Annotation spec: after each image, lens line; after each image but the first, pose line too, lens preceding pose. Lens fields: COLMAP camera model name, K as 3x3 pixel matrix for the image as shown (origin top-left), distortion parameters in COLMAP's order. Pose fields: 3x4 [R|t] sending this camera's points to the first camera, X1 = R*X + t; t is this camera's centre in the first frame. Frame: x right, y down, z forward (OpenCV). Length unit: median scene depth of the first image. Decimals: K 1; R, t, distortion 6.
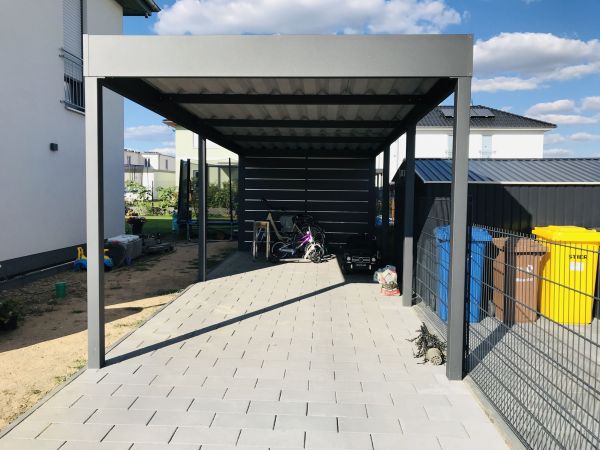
lens RADIAL K [[501.5, 0, 300.0], [0, 501.5, 225.0], [0, 0, 1]] dist [0.002280, 0.002312]
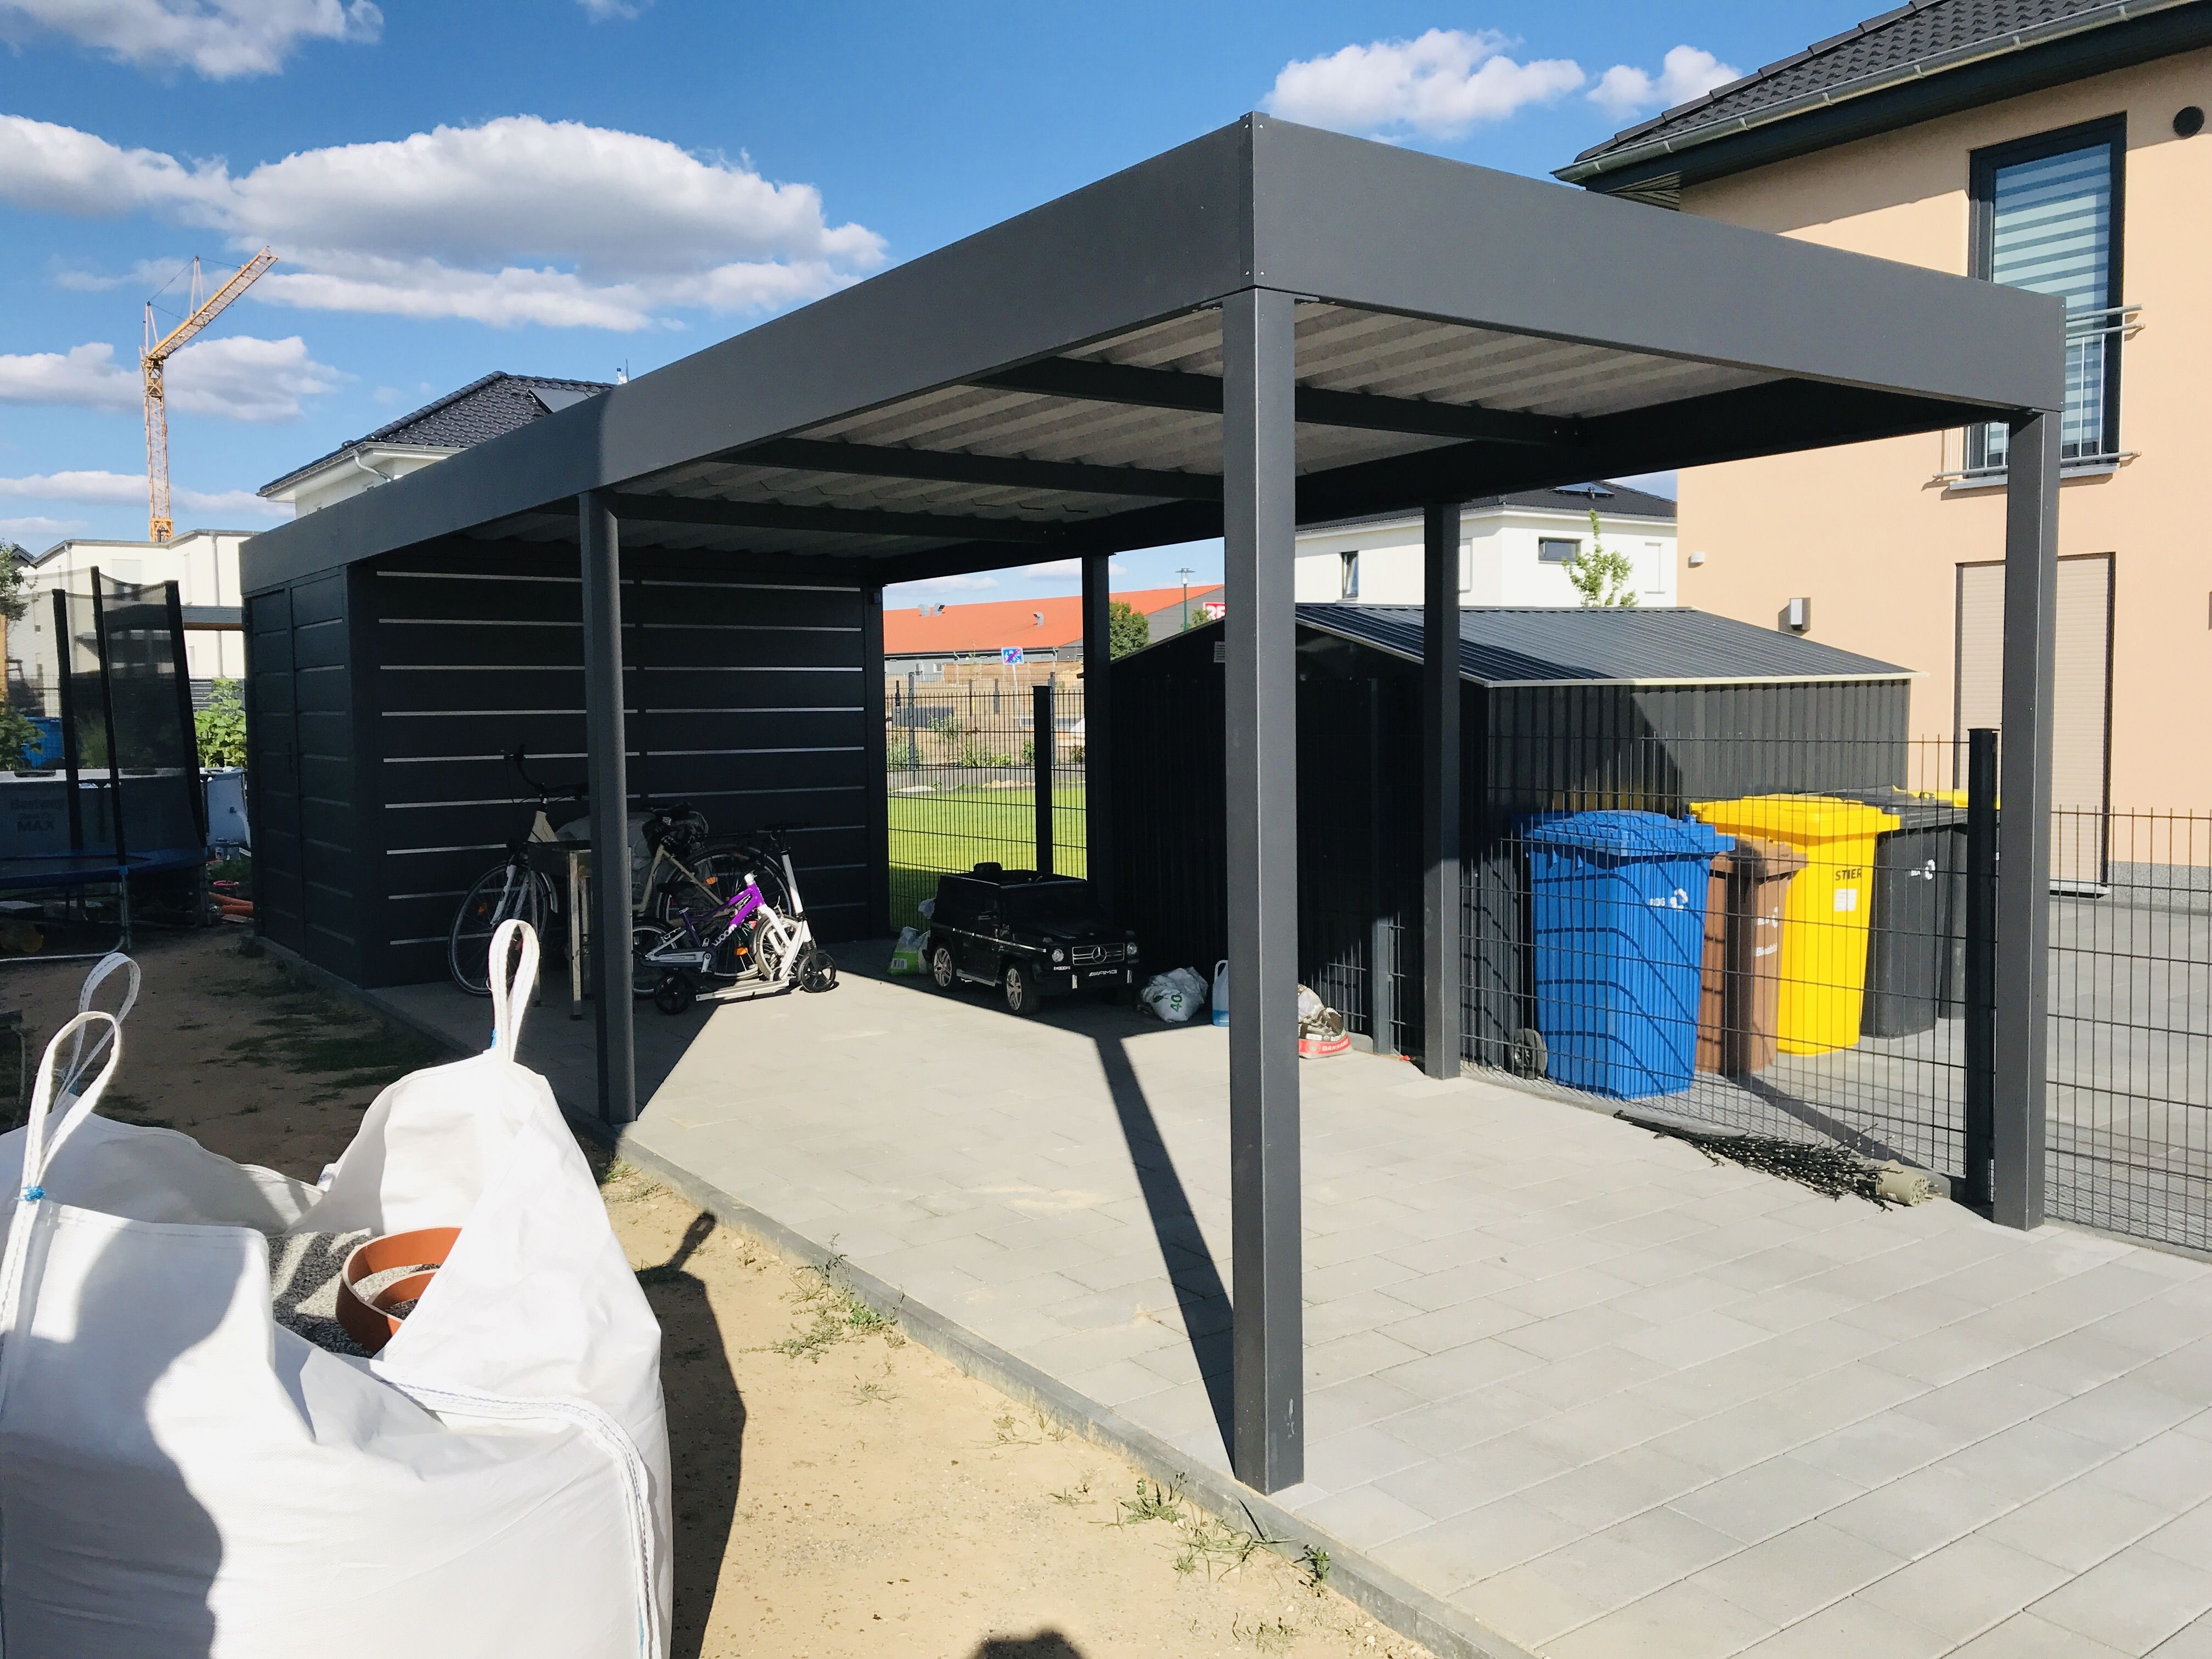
lens RADIAL K [[1853.4, 0, 1106.0], [0, 1853.4, 829.5], [0, 0, 1]] dist [0.056258, -0.003065]
pose [[0.763782, -0.068383, 0.641841, -0.542992], [0.062504, 0.997535, 0.031901, -0.034784], [-0.642440, 0.015753, 0.766174, 0.186834]]
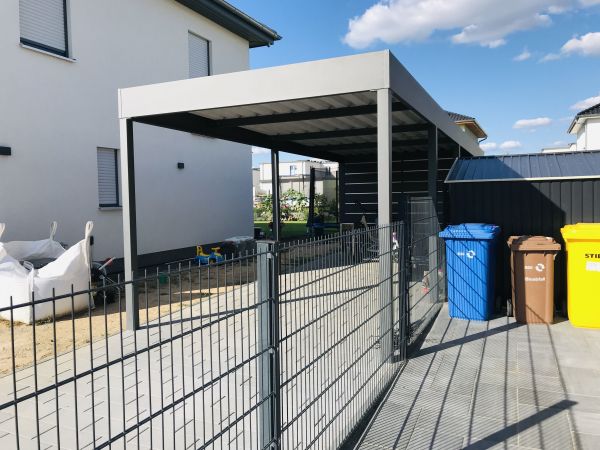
lens RADIAL K [[502.7, 0, 300.0], [0, 502.7, 225.0], [0, 0, 1]] dist [0.056258, -0.003065]
pose [[0.925760, -0.009765, -0.377986, 0.276578], [0.005998, 0.999920, -0.011142, 0.008885], [0.378065, 0.008047, 0.925744, -0.054654]]
